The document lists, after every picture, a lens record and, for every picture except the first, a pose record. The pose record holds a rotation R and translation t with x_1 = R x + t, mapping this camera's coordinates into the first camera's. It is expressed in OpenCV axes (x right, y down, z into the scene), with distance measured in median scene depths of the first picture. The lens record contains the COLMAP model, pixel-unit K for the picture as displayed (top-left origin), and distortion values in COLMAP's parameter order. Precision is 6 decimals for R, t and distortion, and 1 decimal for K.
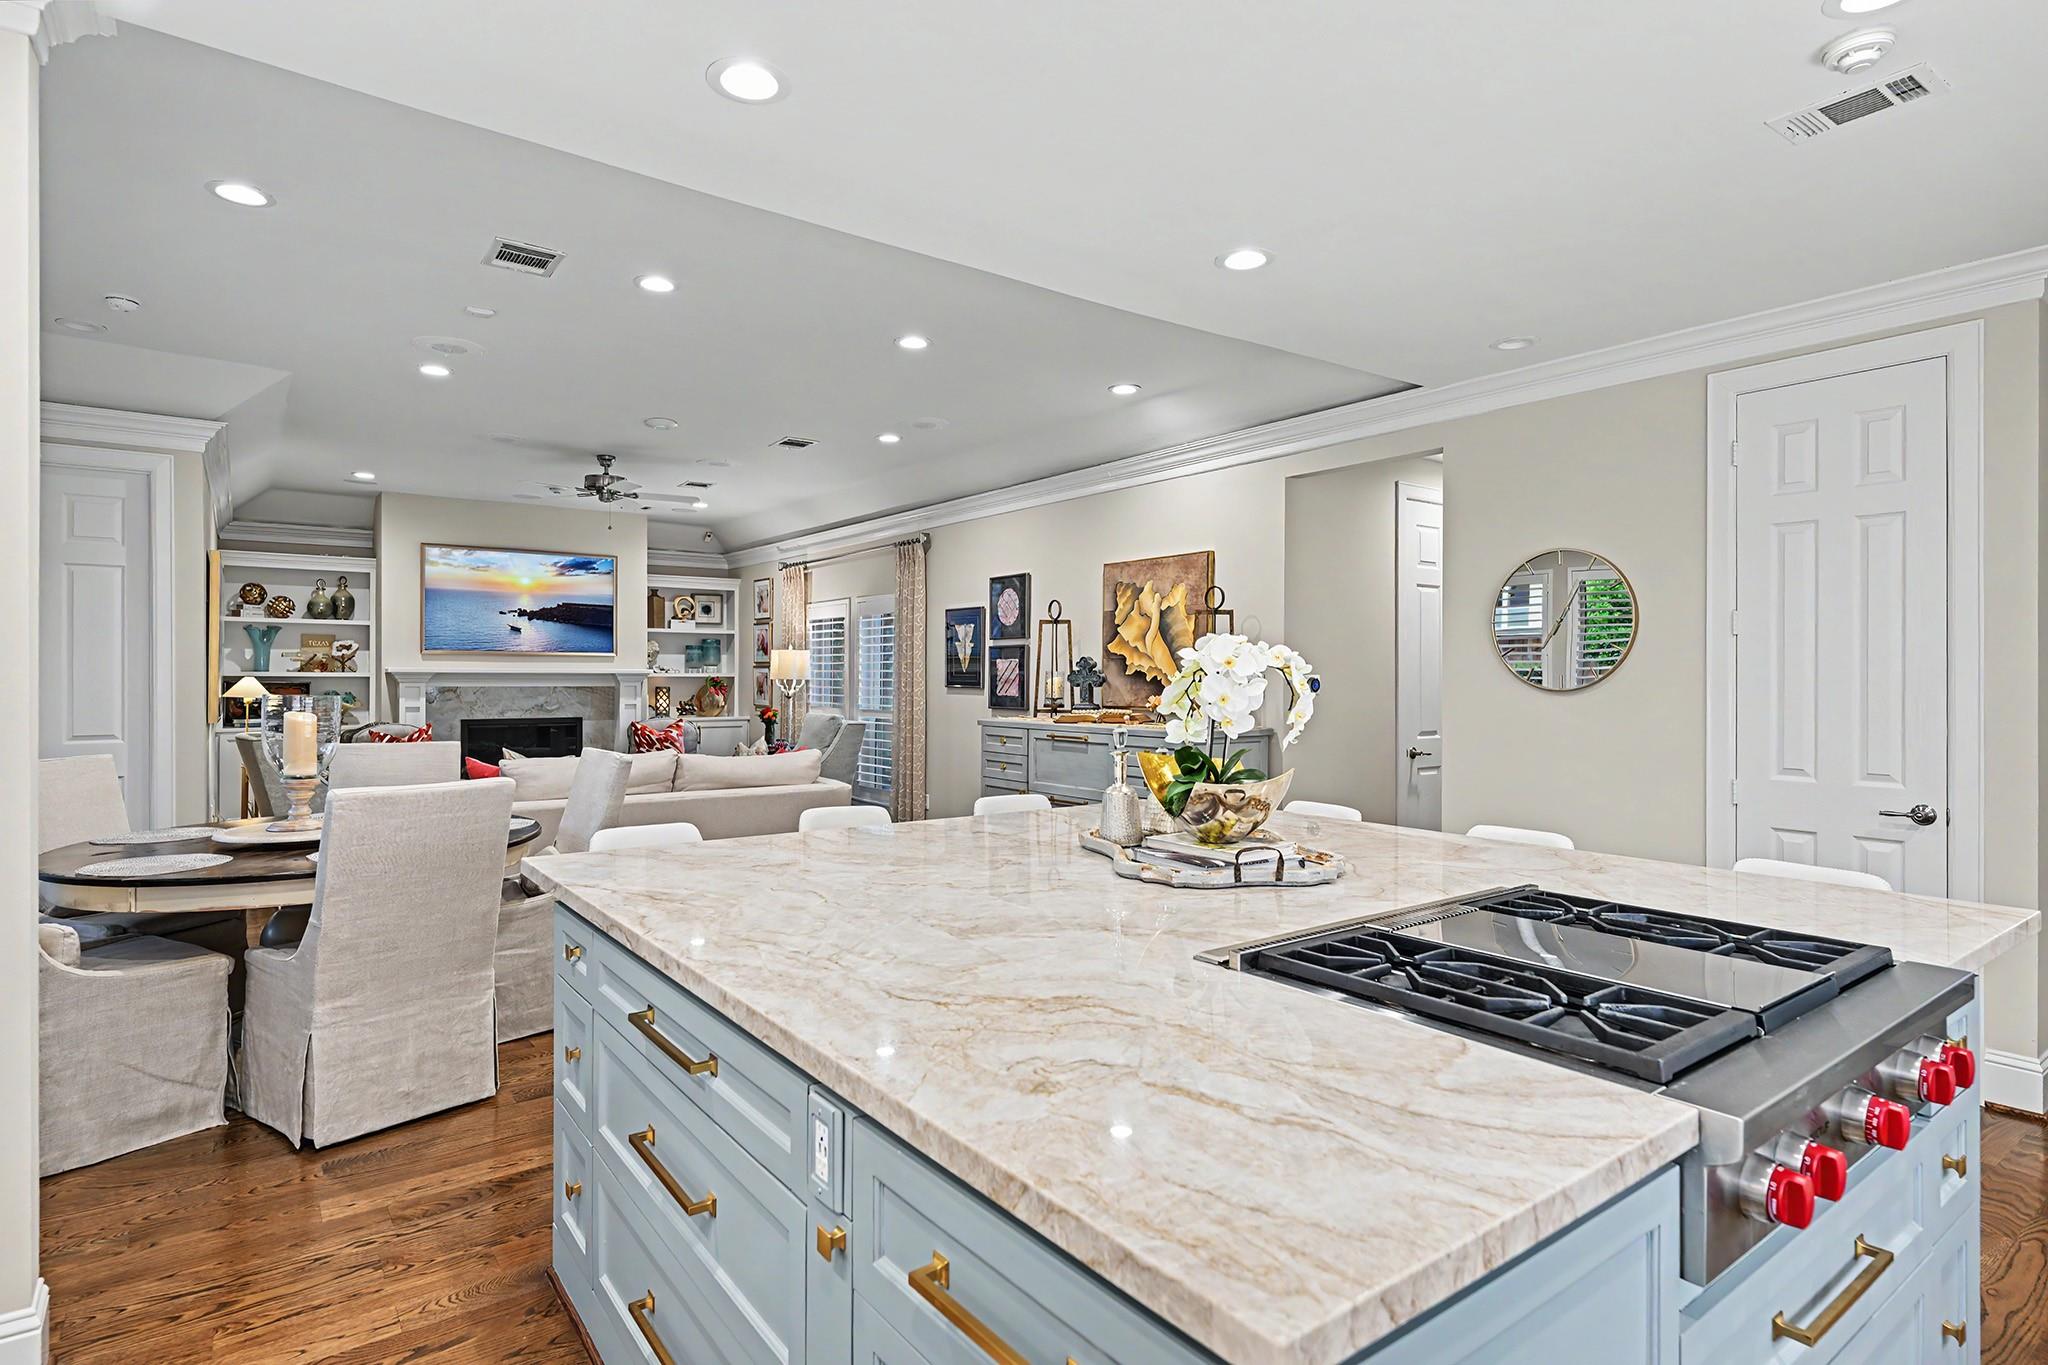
lens RADIAL K [[1068.3, 0, 1022.6], [0, 1068.3, 667.9], [0, 0, 1]] dist [-0.009456, 0.001128]
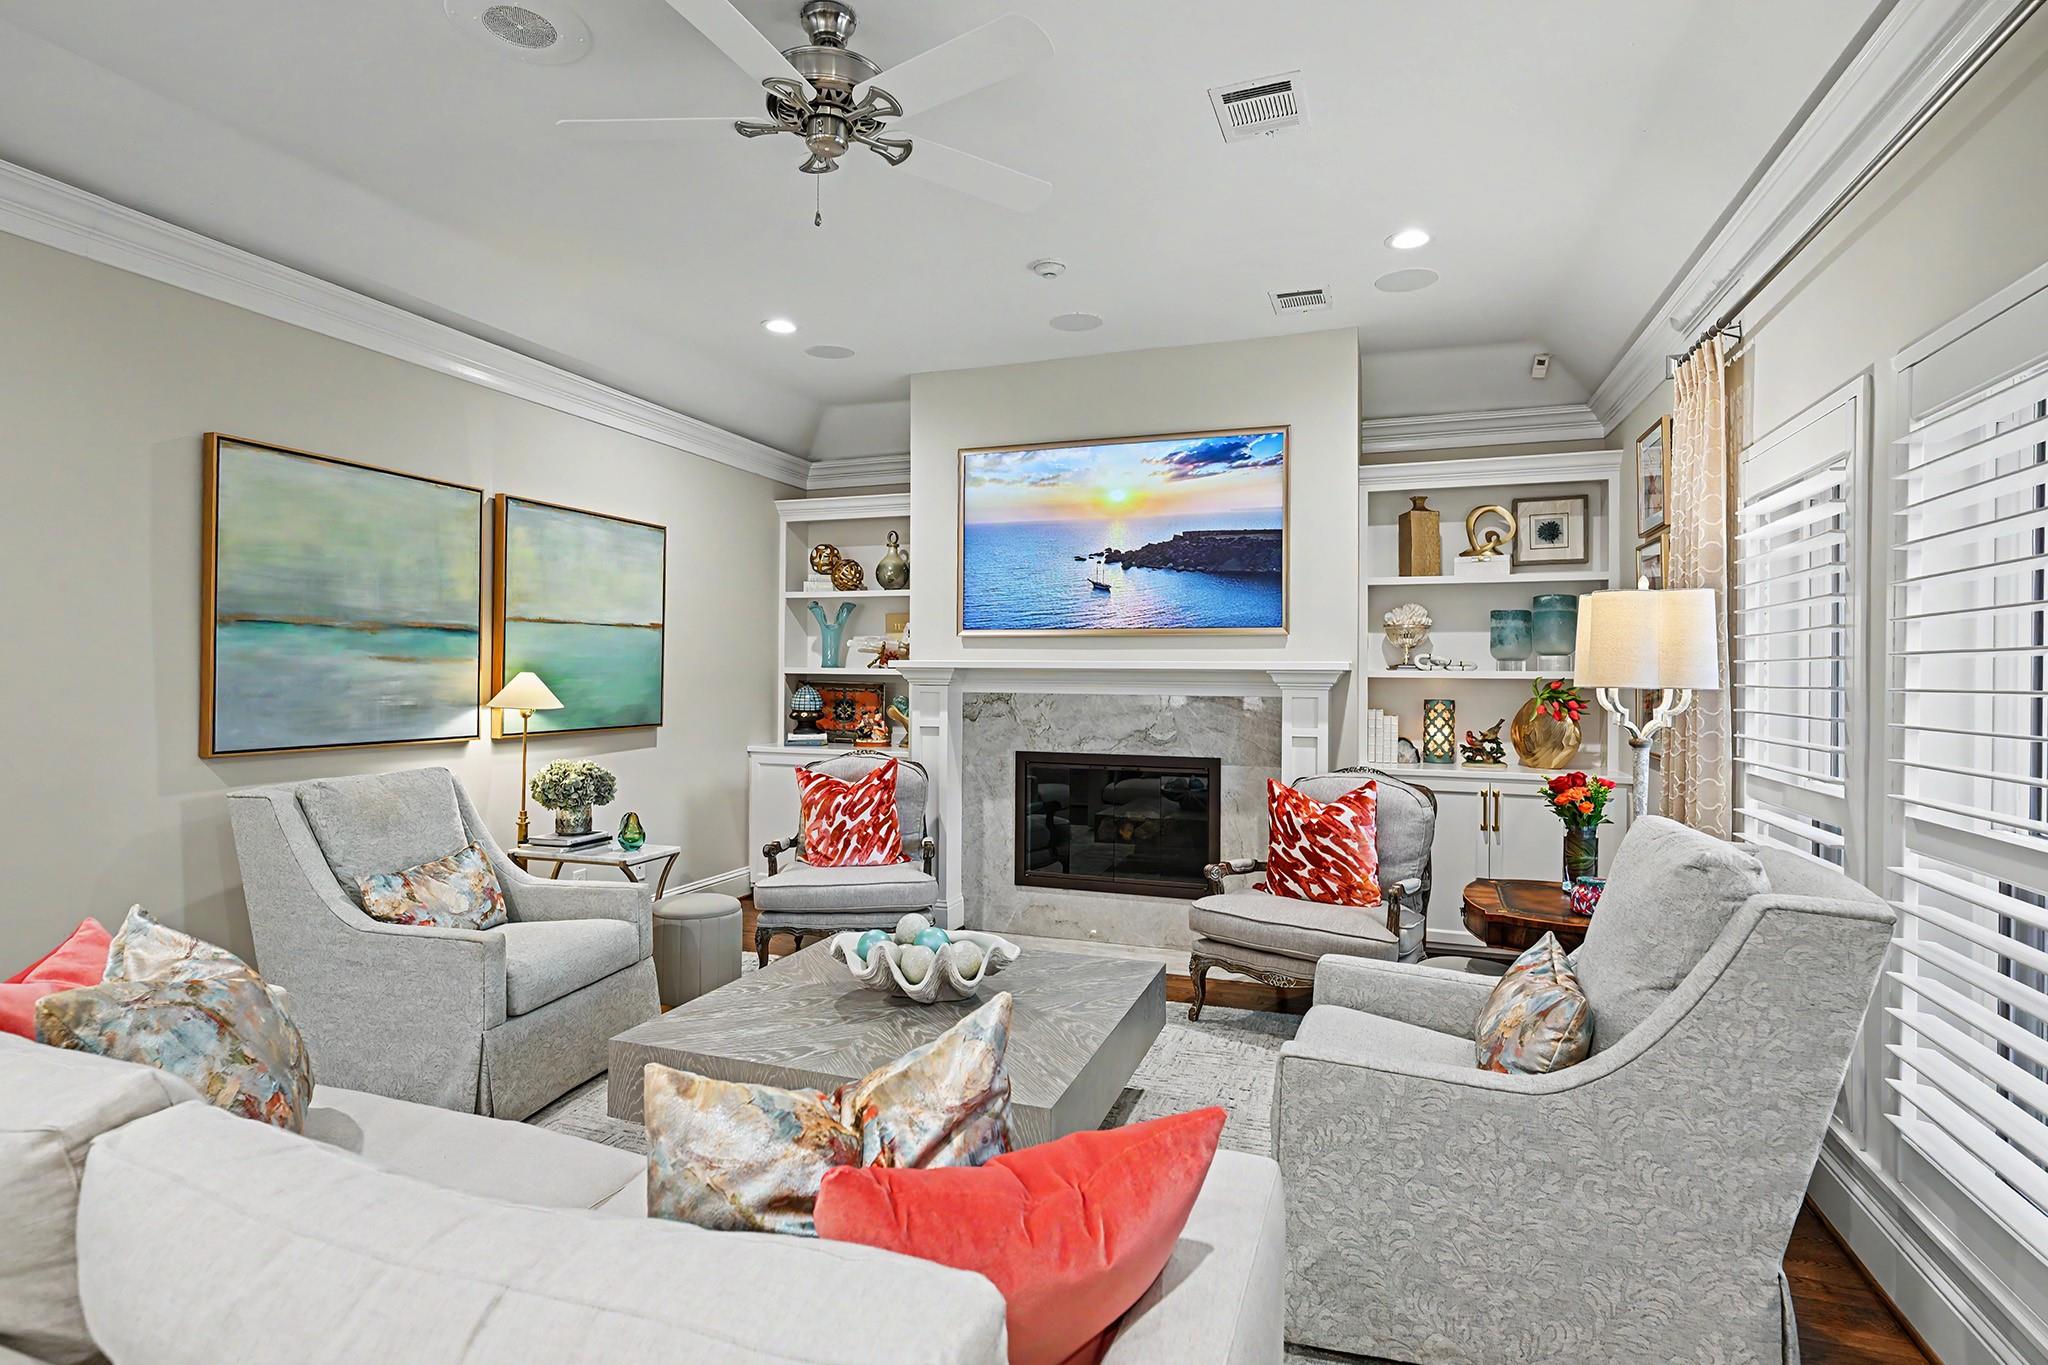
lens RADIAL K [[1022.8, 0, 1018.0], [0, 1022.8, 674.5], [0, 0, 1]] dist [-0.003466, -0.000518]
pose [[0.555137, 0.001821, -0.831757, -0.072604], [0.000223, 0.999997, 0.002338, 0.006340], [0.831759, -0.001484, 0.555135, 0.697881]]
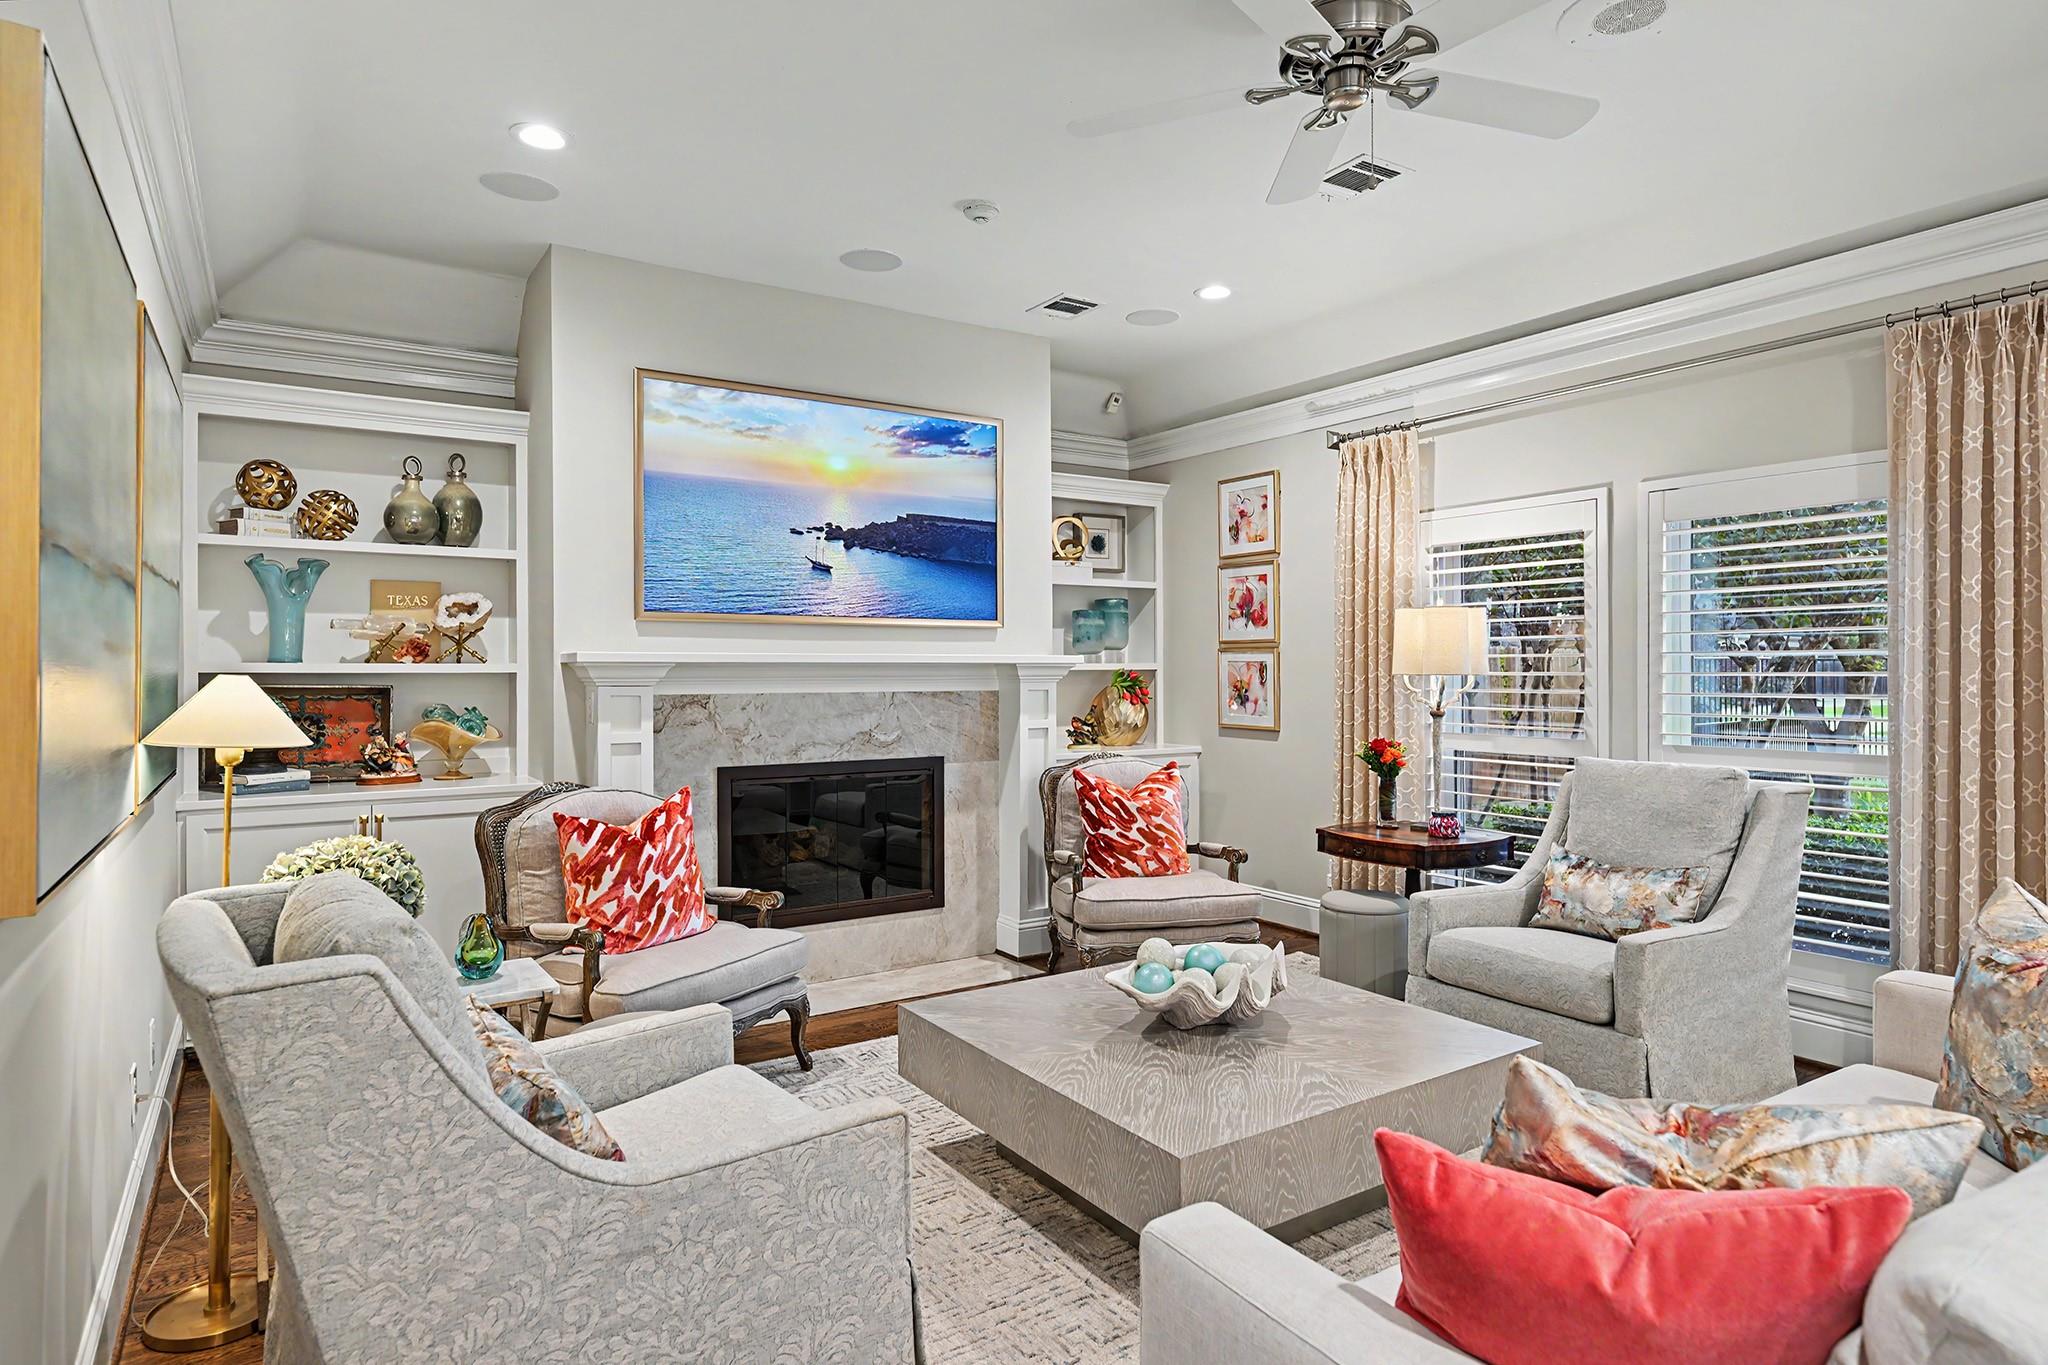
lens RADIAL K [[1130.0, 0, 1016.3], [0, 1130.0, 665.5], [0, 0, 1]] dist [-0.007276, 0.001011]
pose [[0.998309, -0.004618, -0.057955, -0.373496], [0.004939, 0.999973, 0.005403, 0.003590], [0.057928, -0.005680, 0.998305, 0.532671]]
